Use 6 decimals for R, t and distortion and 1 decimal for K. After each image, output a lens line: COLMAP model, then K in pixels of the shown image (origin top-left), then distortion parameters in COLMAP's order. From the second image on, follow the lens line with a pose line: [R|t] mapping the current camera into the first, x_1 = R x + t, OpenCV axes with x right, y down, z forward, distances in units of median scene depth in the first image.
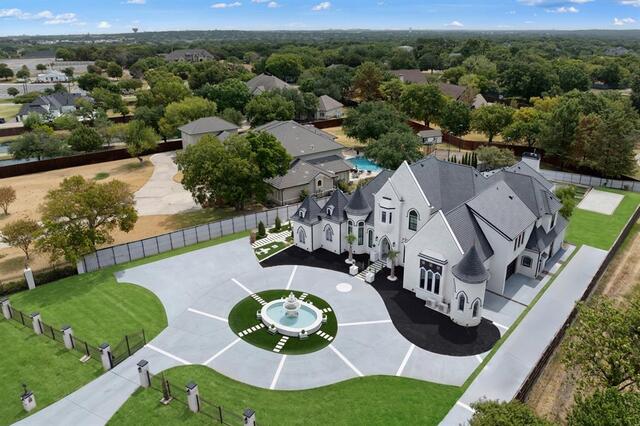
lens RADIAL K [[463.6, 0, 320.0], [0, 463.6, 213.0], [0, 0, 1]] dist [-0.019293, -0.004241]
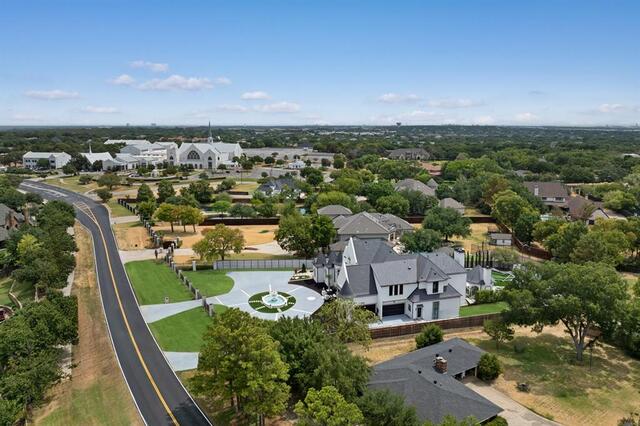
lens RADIAL K [[463.6, 0, 320.0], [0, 463.6, 213.0], [0, 0, 1]] dist [-0.019293, -0.004241]
pose [[0.857765, 0.111852, -0.501726, 0.908251], [-0.201631, 0.971031, -0.128236, 0.050178], [0.472848, 0.211160, 0.855469, -0.639354]]
